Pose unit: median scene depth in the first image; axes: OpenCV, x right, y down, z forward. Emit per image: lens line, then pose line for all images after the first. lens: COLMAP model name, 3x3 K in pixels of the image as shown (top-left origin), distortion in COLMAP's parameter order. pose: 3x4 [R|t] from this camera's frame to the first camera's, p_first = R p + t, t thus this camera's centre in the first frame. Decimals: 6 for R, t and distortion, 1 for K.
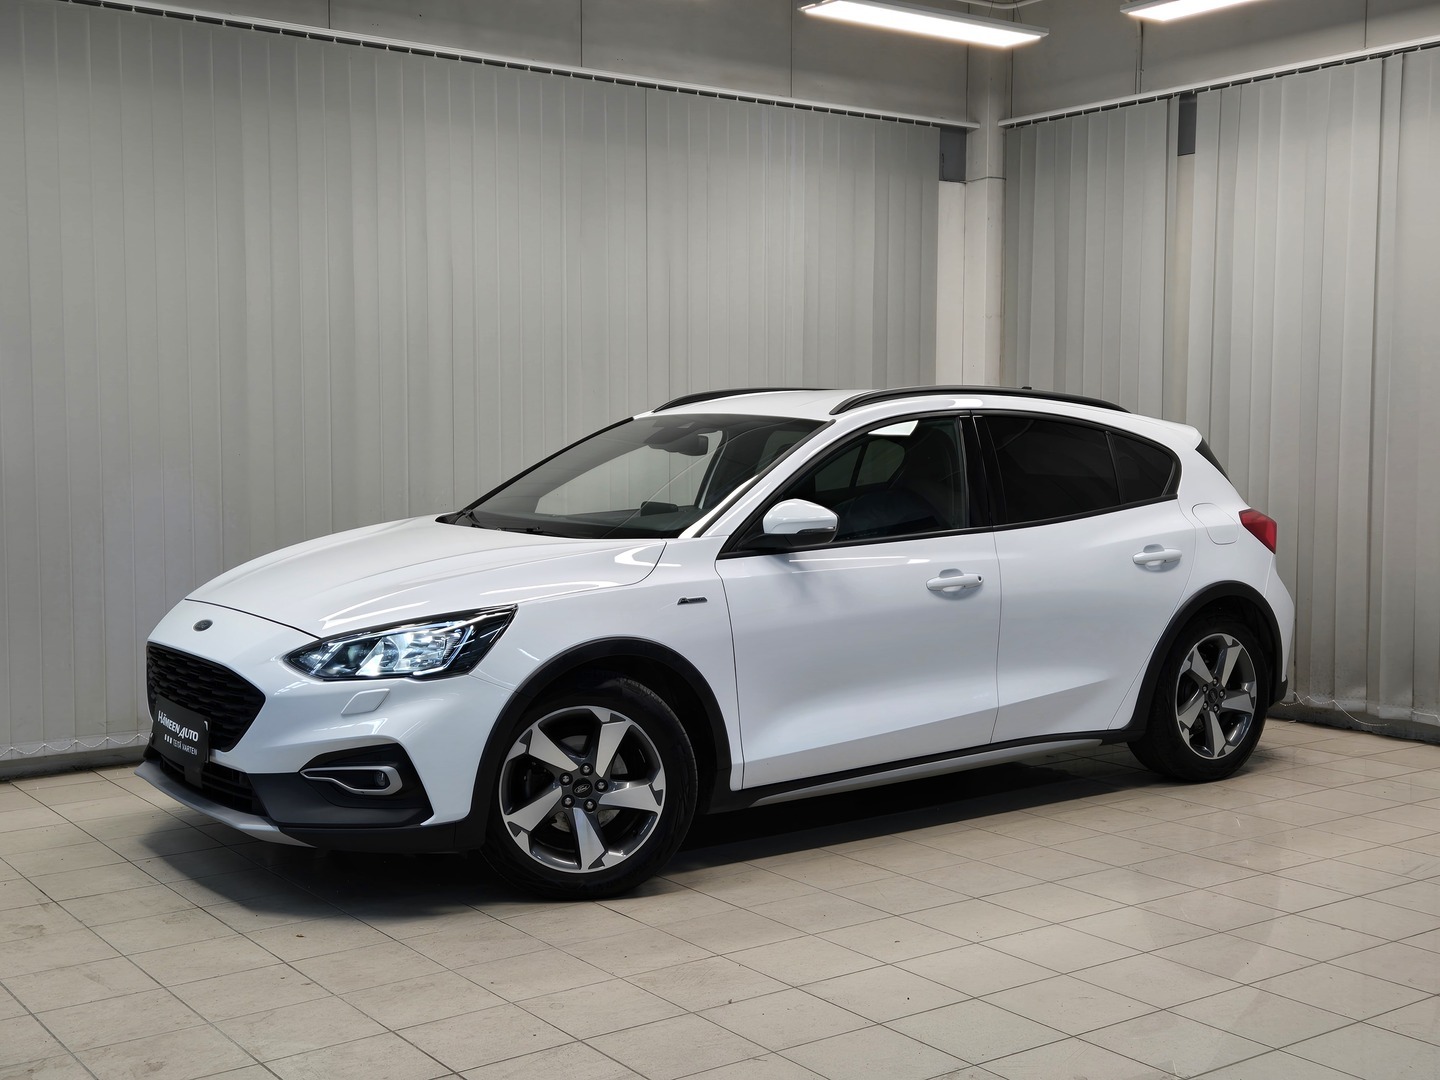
lens RADIAL K [[1746.1, 0, 720.0], [0, 1746.1, 540.0], [0, 0, 1]] dist [0.031124, 0.065090]
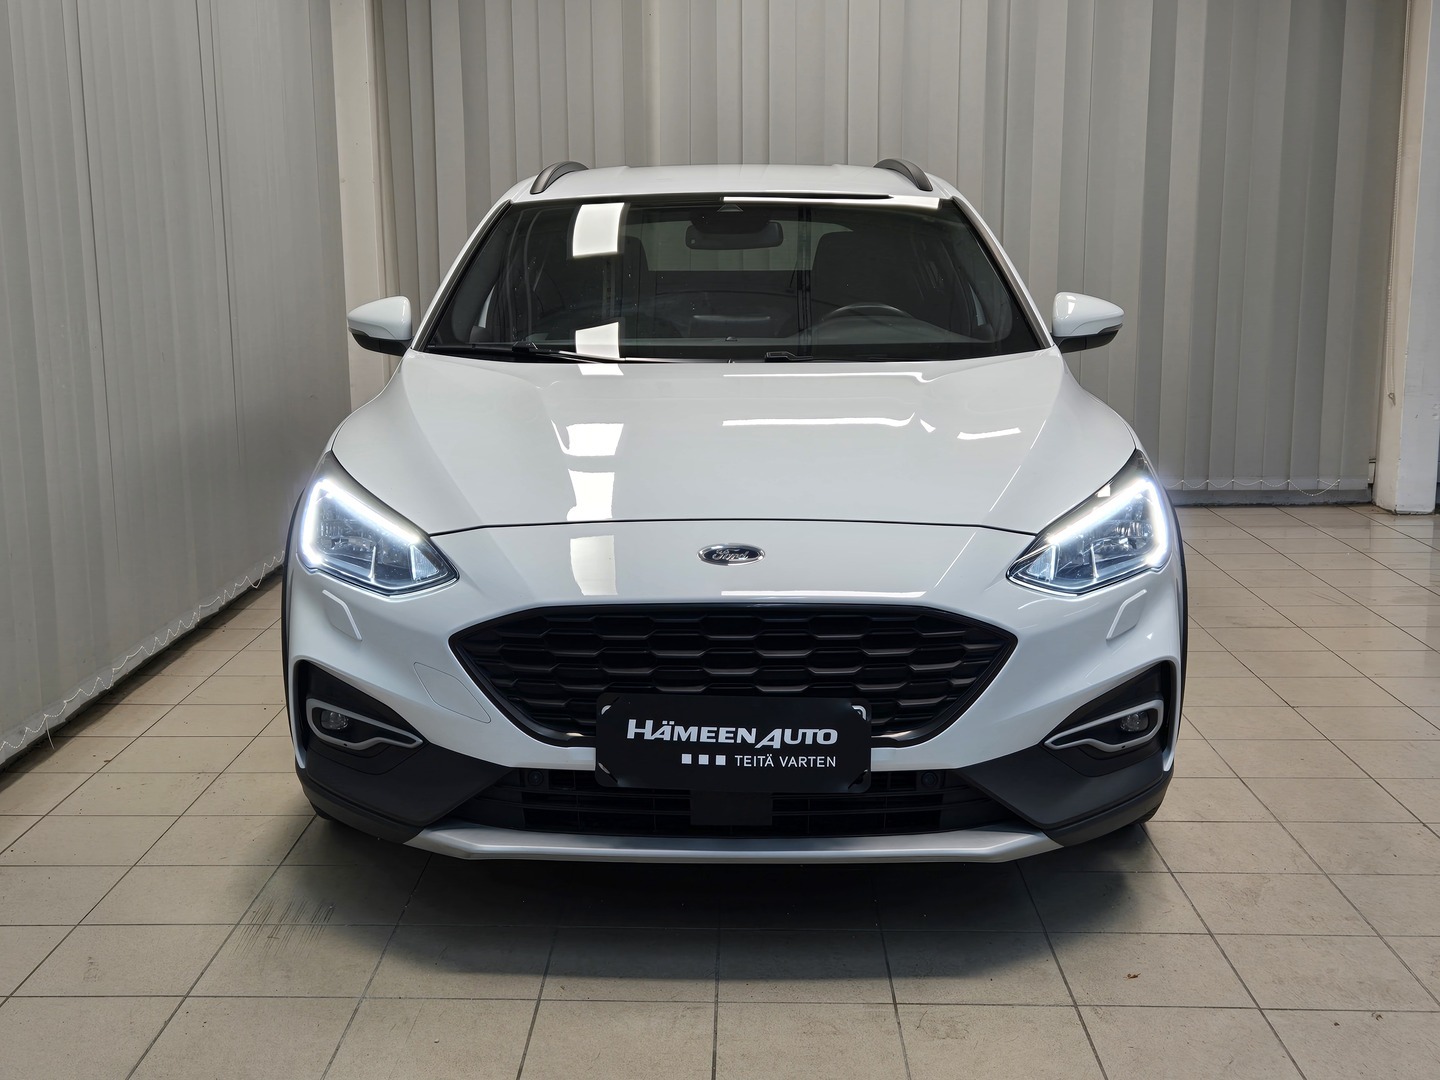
lens RADIAL K [[1746.1, 0, 720.0], [0, 1746.1, 540.0], [0, 0, 1]] dist [0.031124, 0.065090]
pose [[0.611901, -0.156549, 0.775286, -0.584314], [0.069326, 0.987059, 0.144595, -0.031221], [-0.787890, -0.034731, 0.614836, 0.509340]]
